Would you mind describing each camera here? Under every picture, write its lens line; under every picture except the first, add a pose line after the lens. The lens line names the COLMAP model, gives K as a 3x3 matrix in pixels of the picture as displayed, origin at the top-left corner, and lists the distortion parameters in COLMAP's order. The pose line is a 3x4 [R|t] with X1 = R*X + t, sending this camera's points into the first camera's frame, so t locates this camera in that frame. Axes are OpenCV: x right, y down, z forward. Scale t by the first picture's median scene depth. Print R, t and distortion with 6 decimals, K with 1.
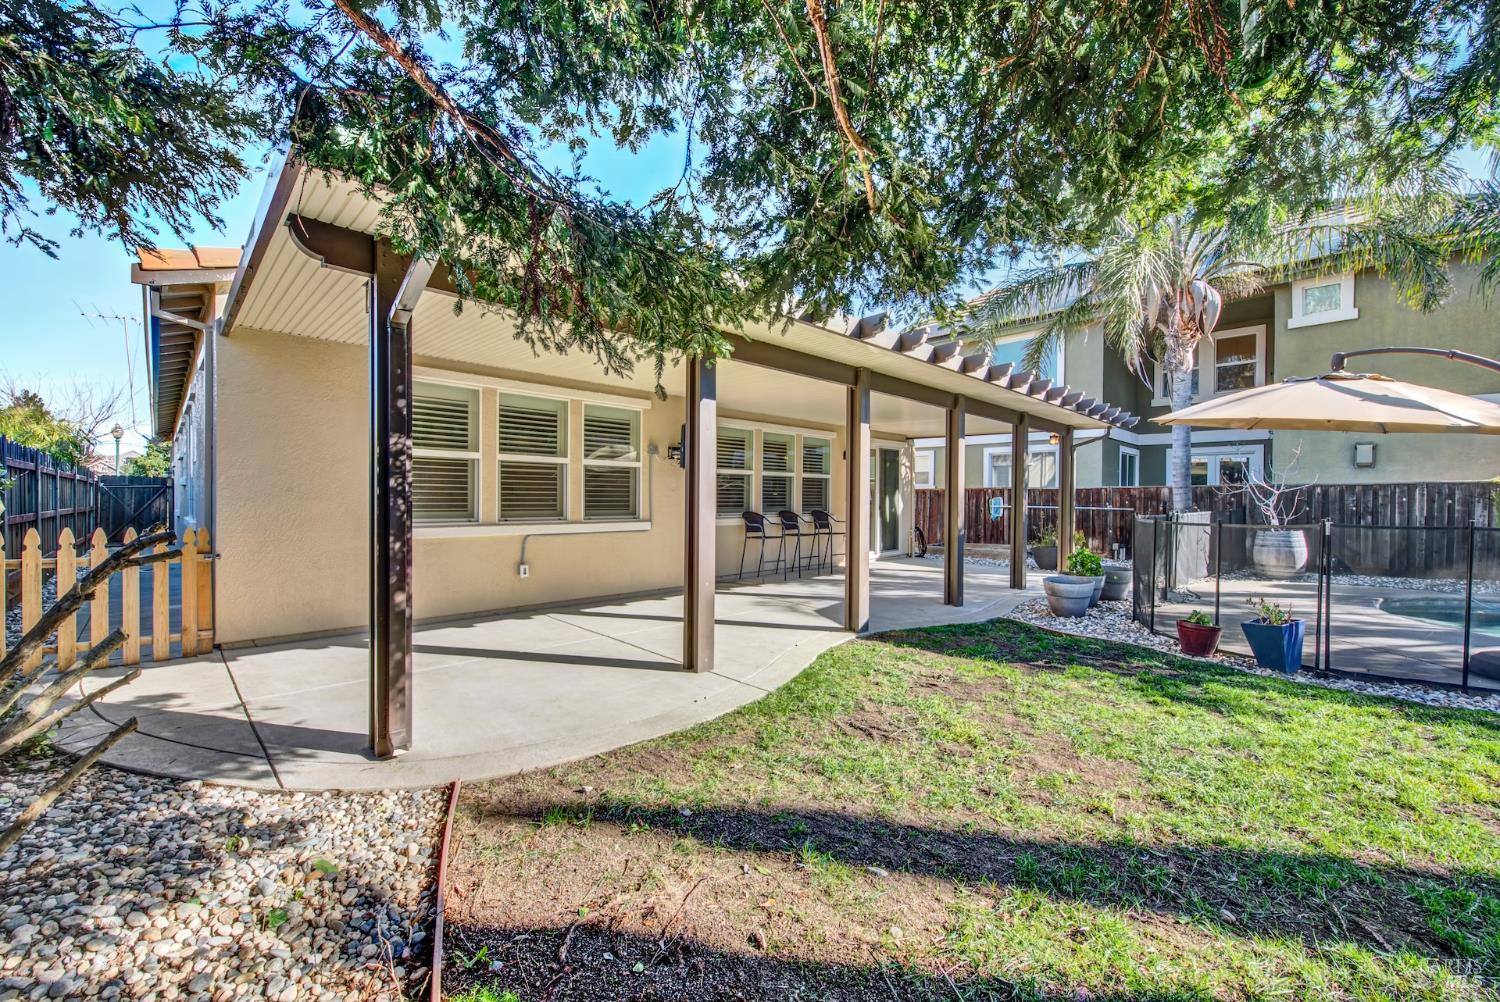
lens RADIAL K [[594.1, 0, 748.7], [0, 594.1, 505.3], [0, 0, 1]] dist [0.000544, -0.002267]
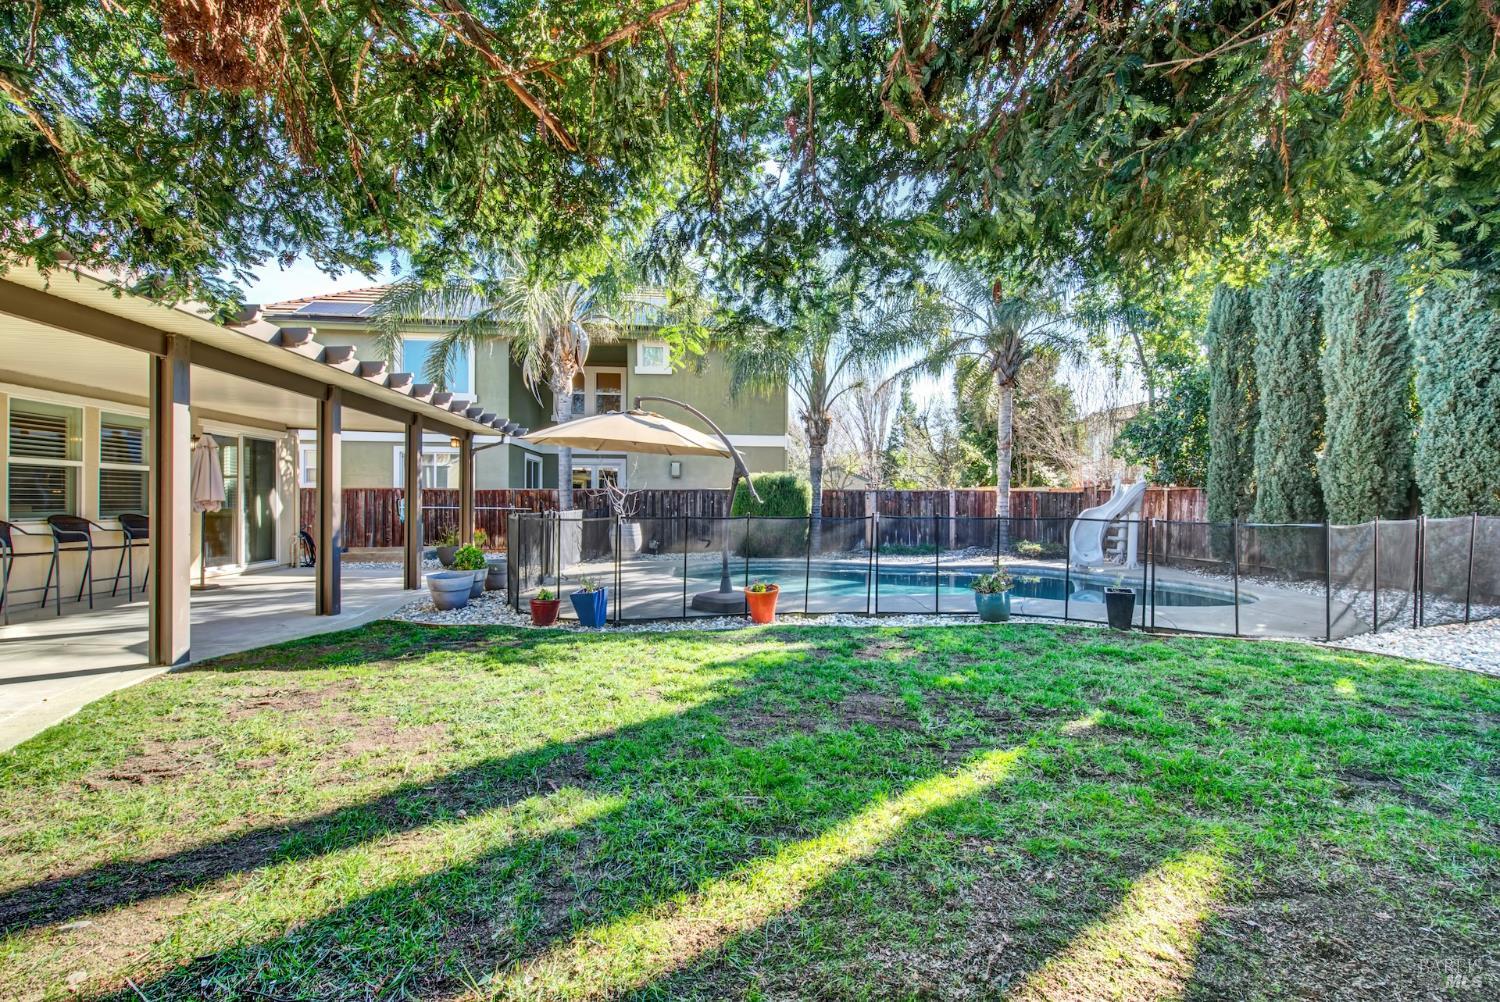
lens RADIAL K [[594.1, 0, 748.7], [0, 594.1, 505.3], [0, 0, 1]] dist [0.000544, -0.002267]
pose [[0.634754, -0.004338, 0.772703, 0.053497], [0.006672, 0.999978, 0.000133, 0.004168], [-0.772686, 0.005071, 0.634768, -0.089134]]
